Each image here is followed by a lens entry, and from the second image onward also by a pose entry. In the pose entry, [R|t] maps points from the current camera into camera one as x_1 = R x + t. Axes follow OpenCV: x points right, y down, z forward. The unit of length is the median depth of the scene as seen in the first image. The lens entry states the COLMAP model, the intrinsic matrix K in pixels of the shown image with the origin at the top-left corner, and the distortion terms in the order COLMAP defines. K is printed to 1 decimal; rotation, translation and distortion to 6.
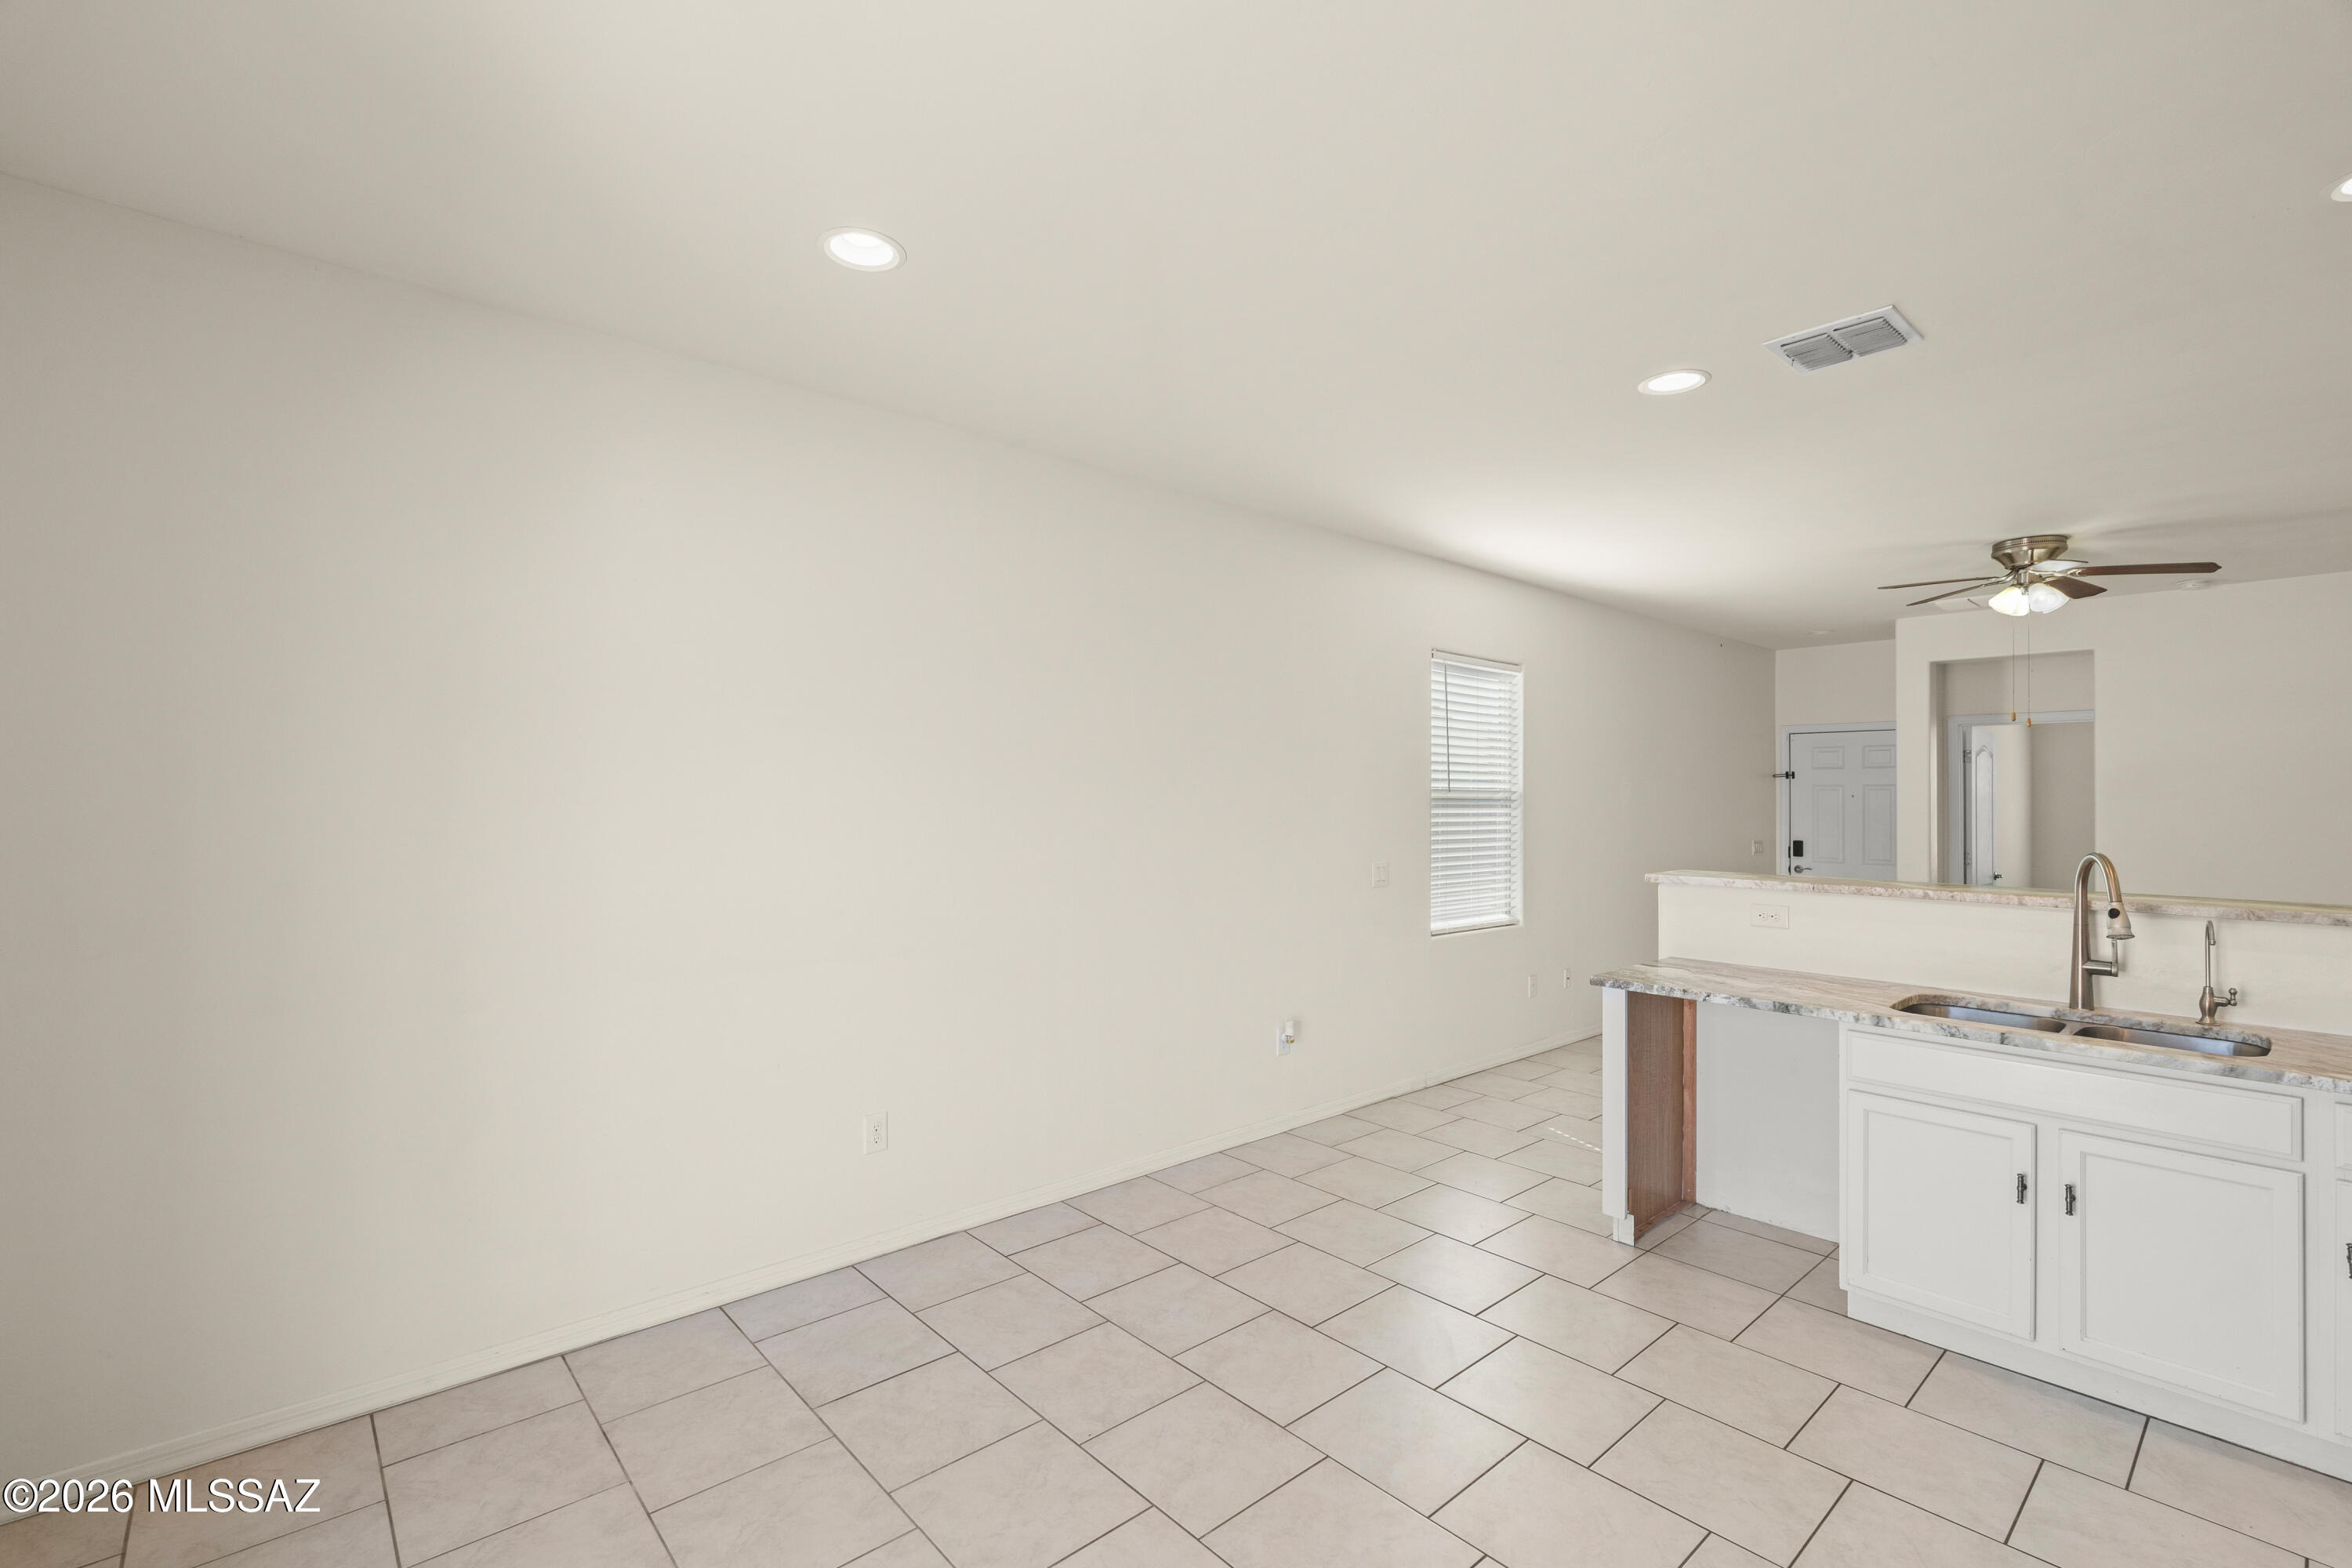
lens RADIAL K [[1046.1, 0, 1166.6], [0, 1046.1, 779.7], [0, 0, 1]] dist [-0.003867, -0.000003]
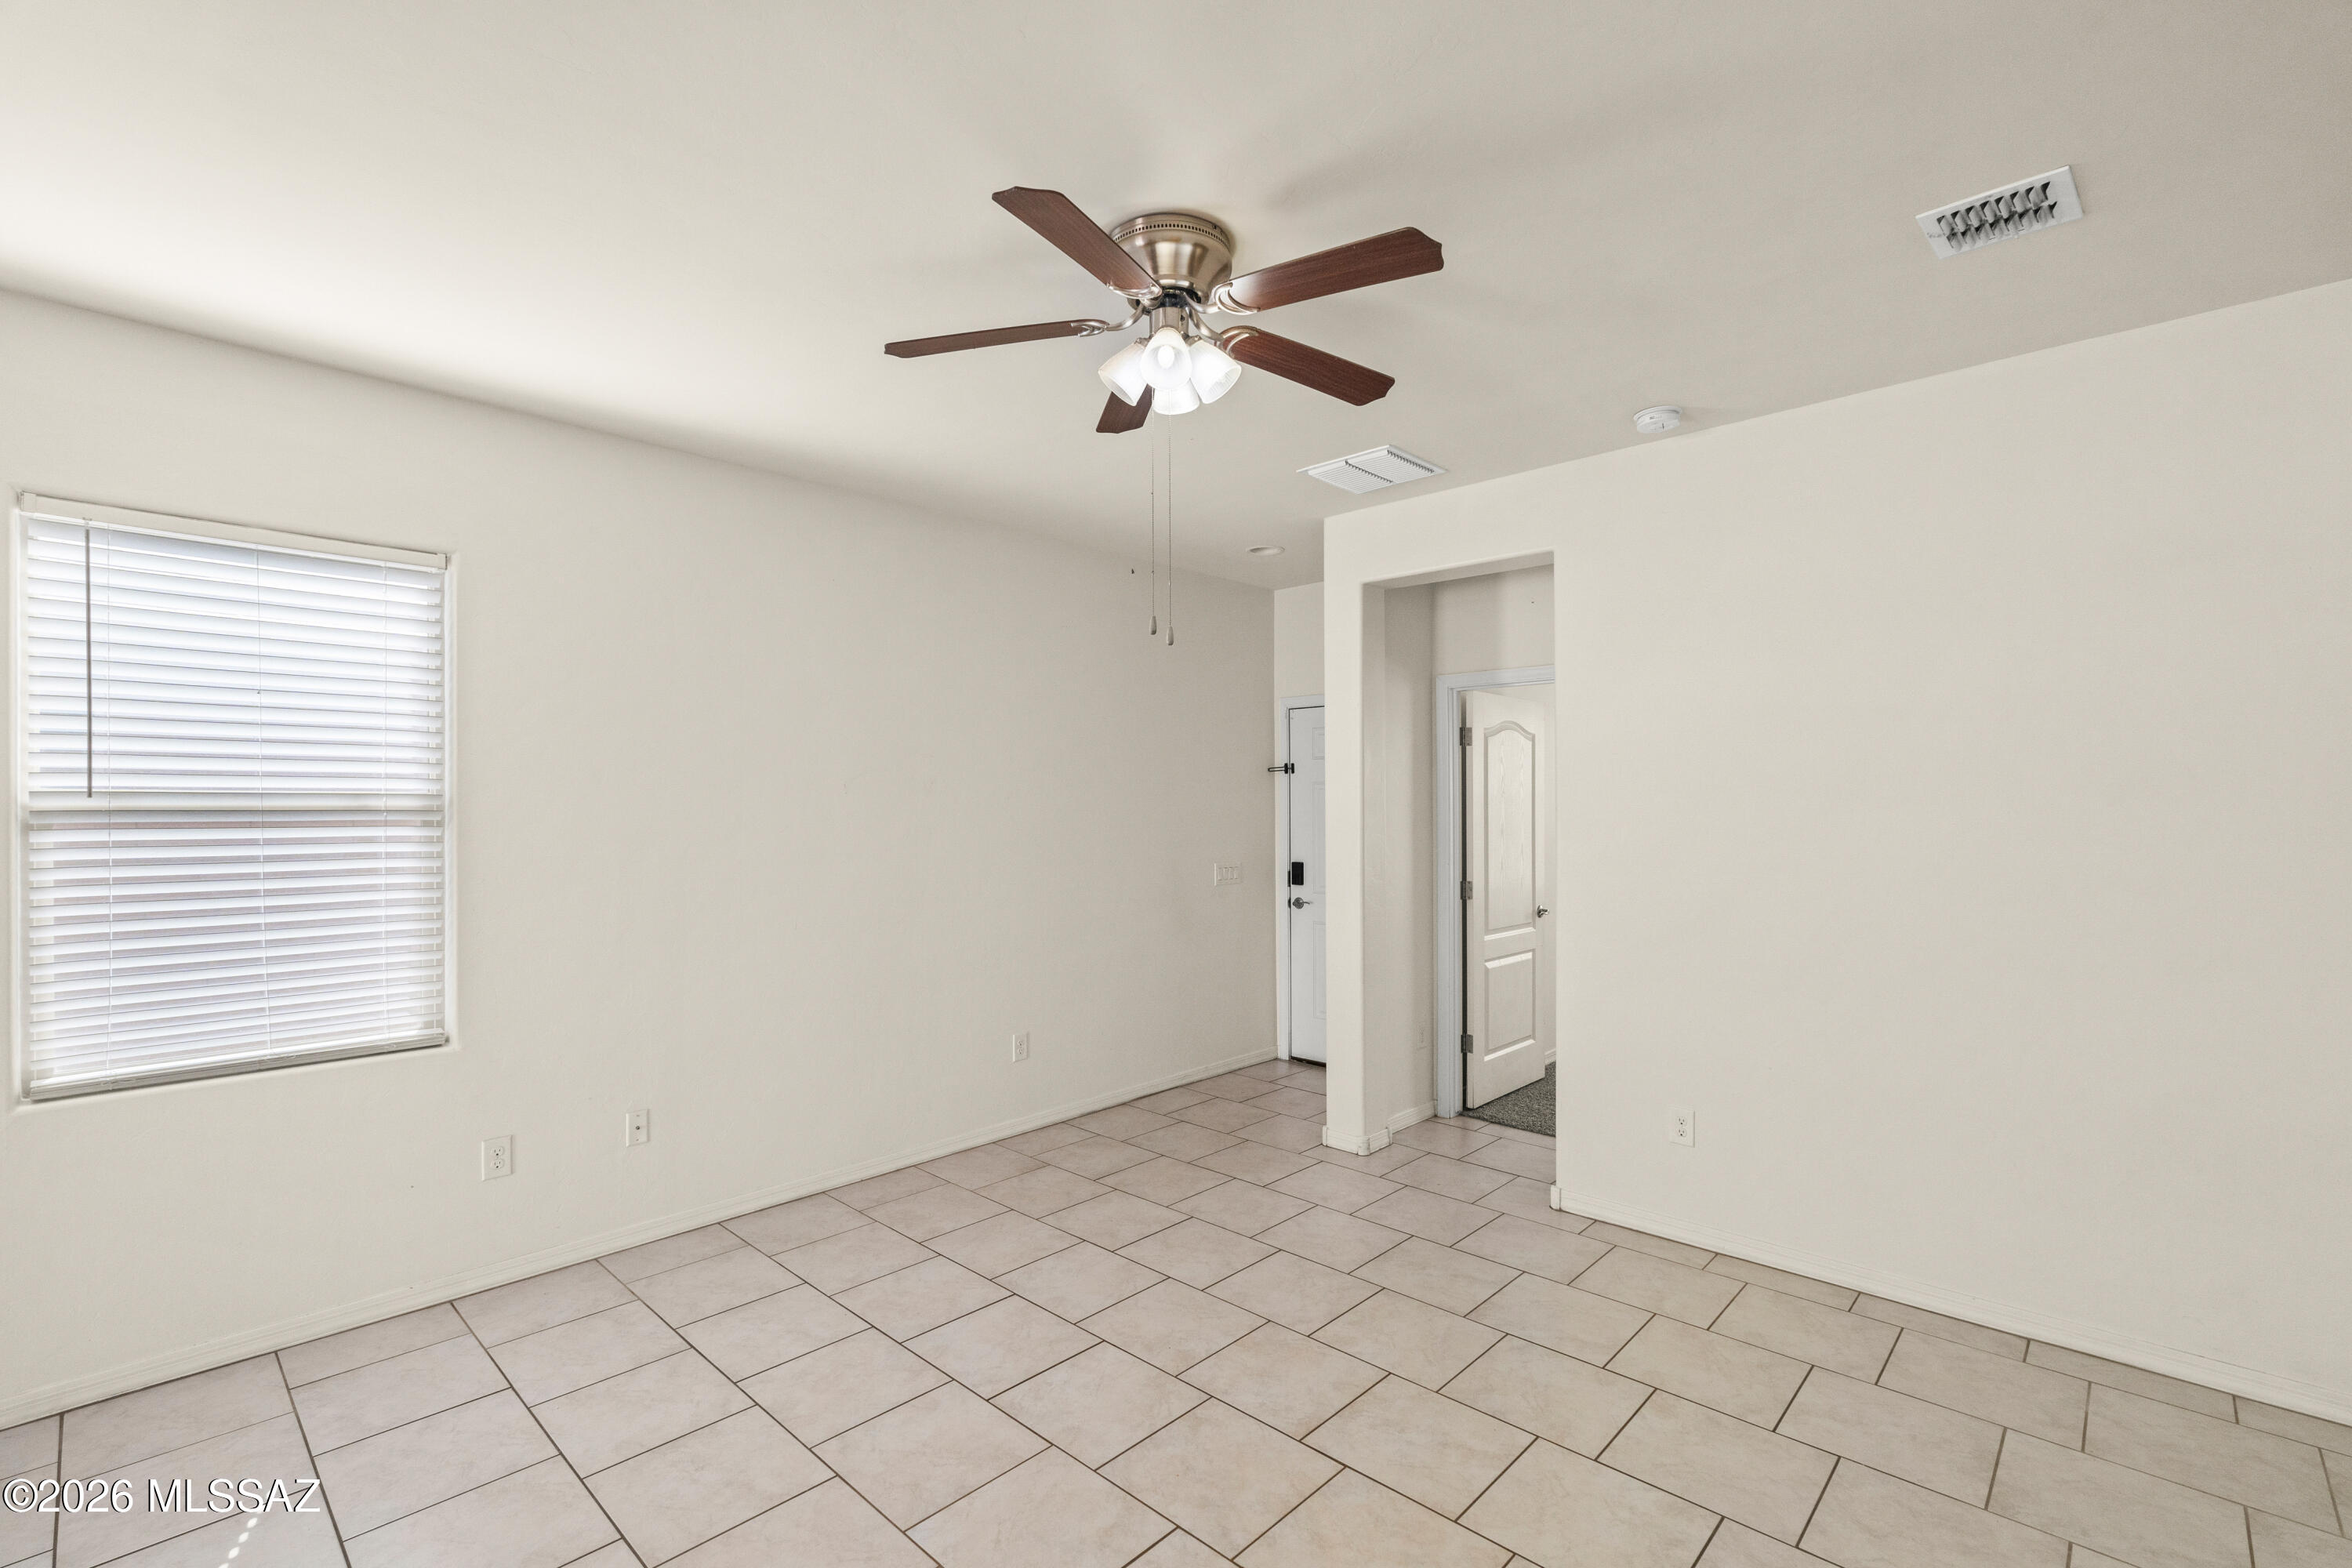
lens RADIAL K [[1046.1, 0, 1193.7], [0, 1046.1, 817.2], [0, 0, 1]] dist [-0.003867, -0.000003]
pose [[0.994602, -0.009022, 0.103367, 0.891272], [0.005735, 0.999470, 0.032055, 0.010971], [-0.103601, -0.031290, 0.994127, 0.597332]]
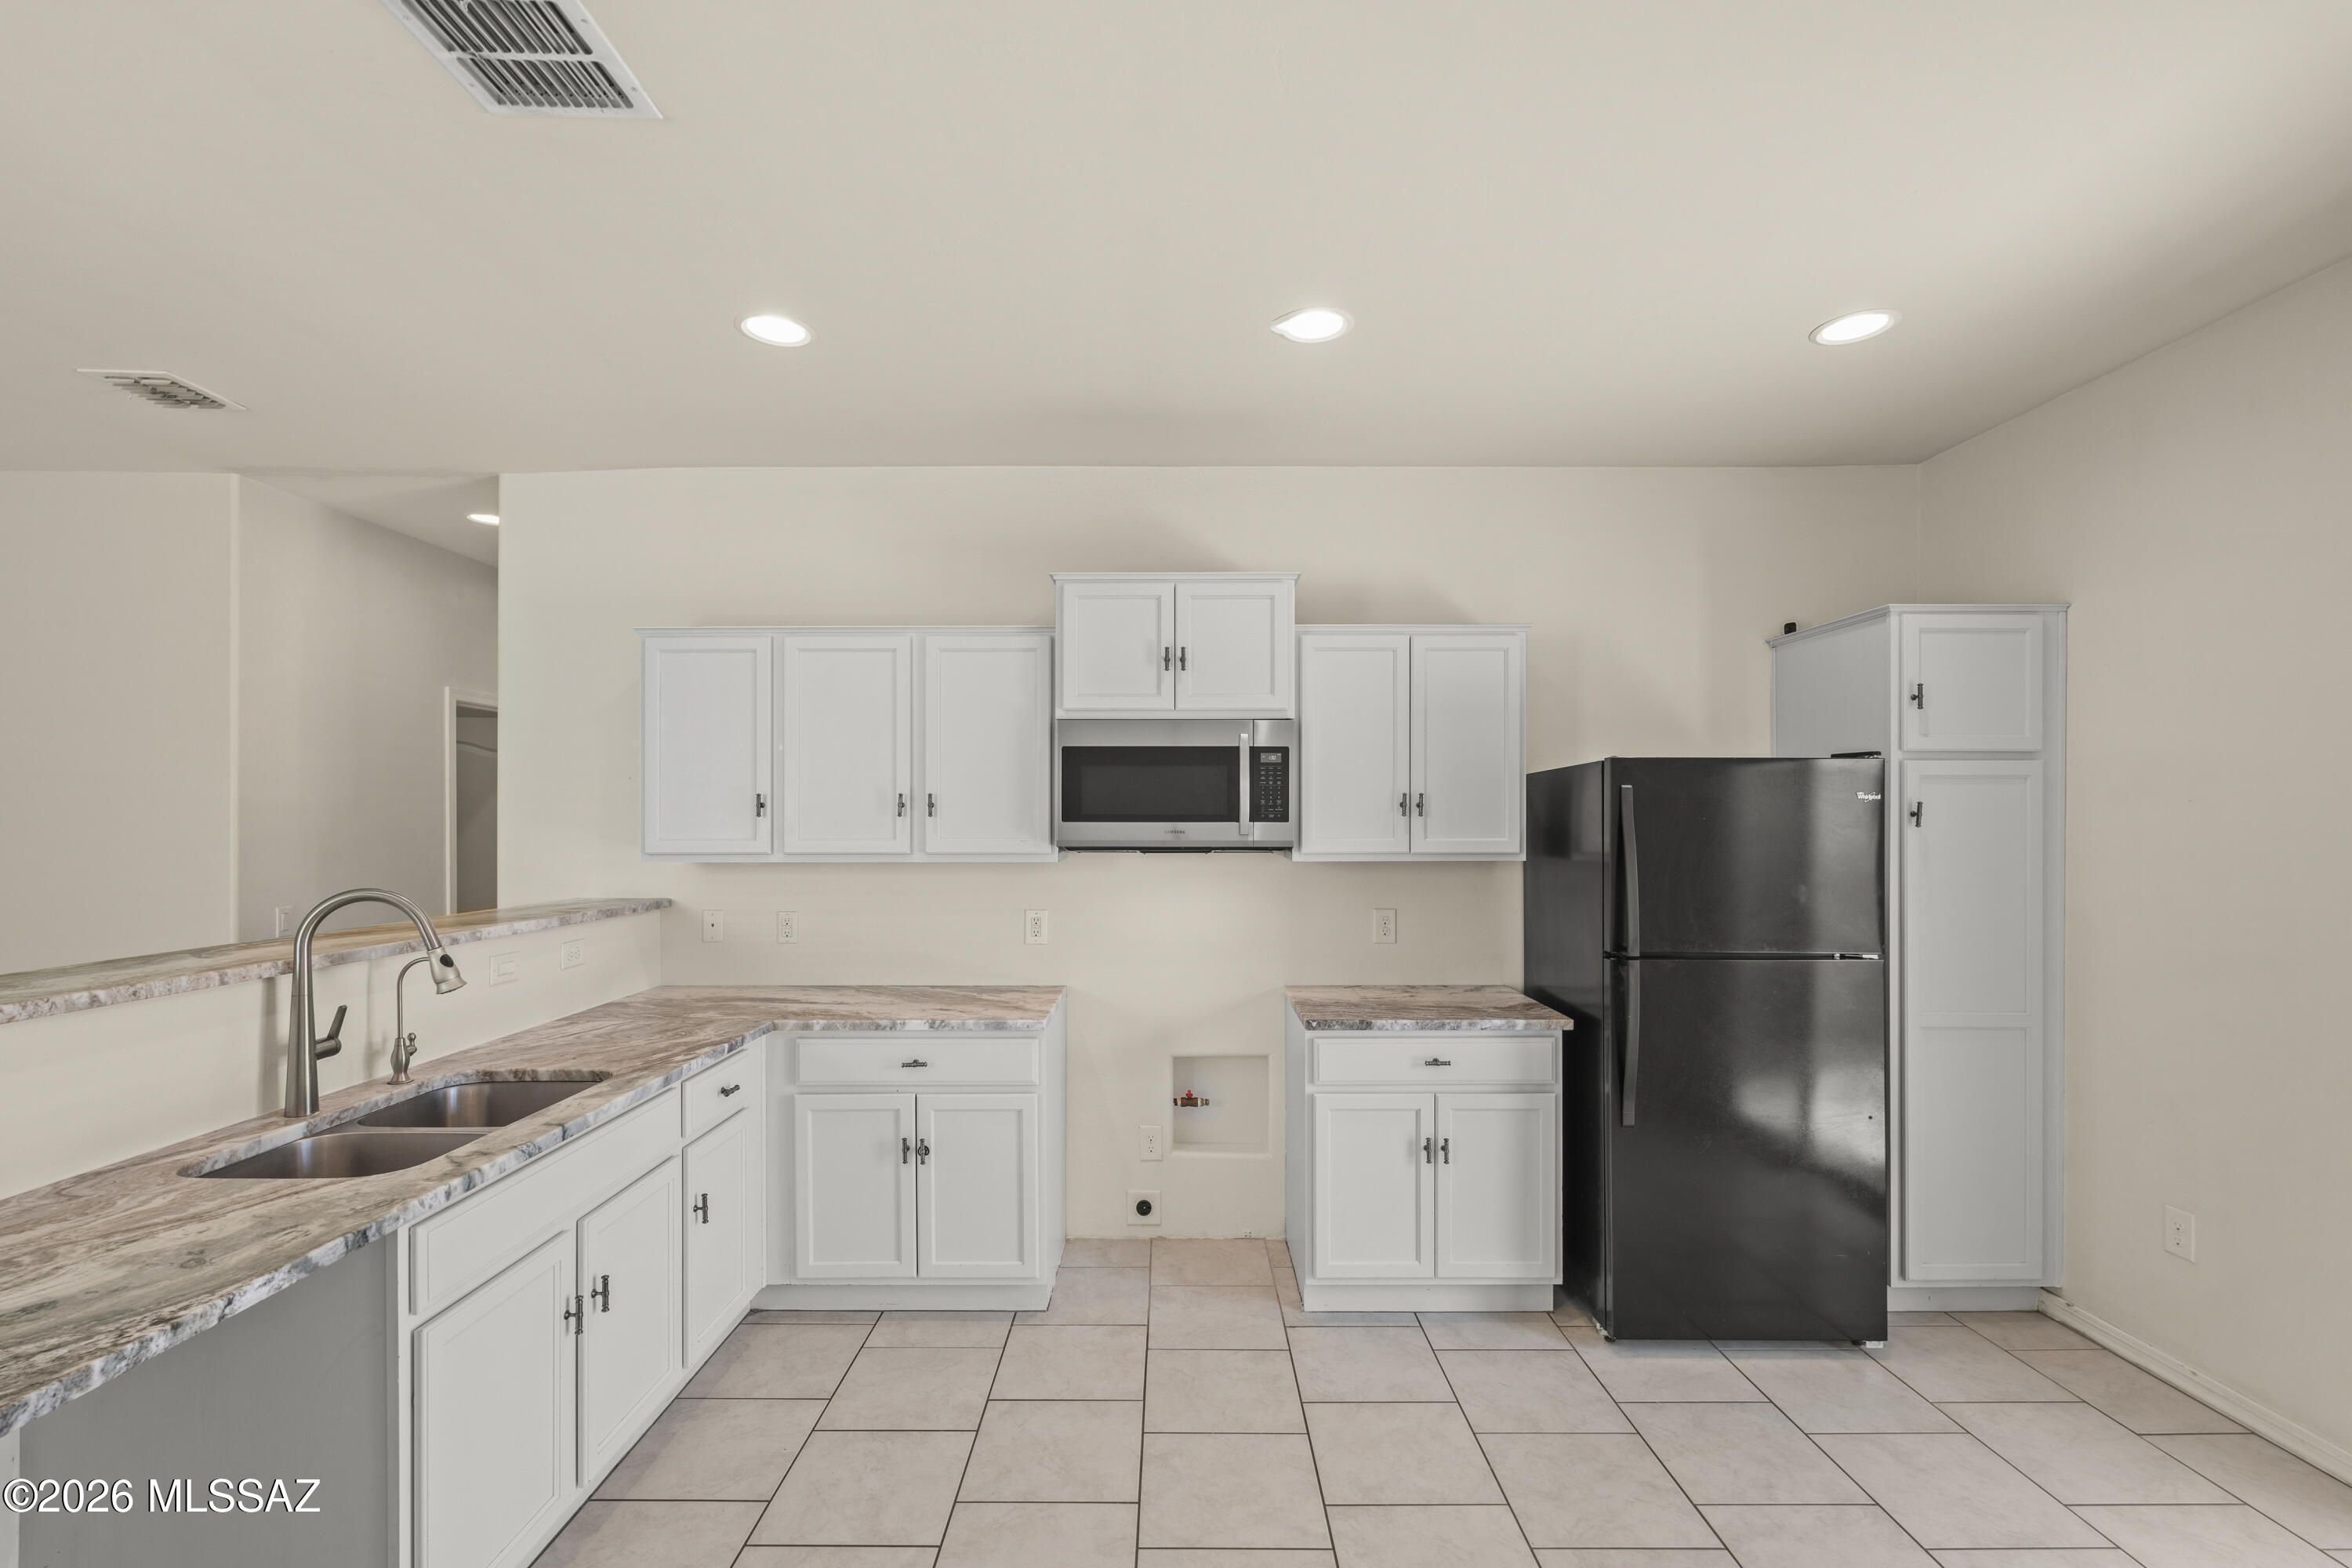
lens RADIAL K [[1046.1, 0, 1164.2], [0, 1046.1, 820.9], [0, 0, 1]] dist [-0.003867, -0.000003]
pose [[-0.751051, -0.006621, 0.660211, -0.014318], [-0.014632, 0.999871, -0.006618, 0.012376], [-0.660082, -0.014631, -0.751051, 0.774318]]
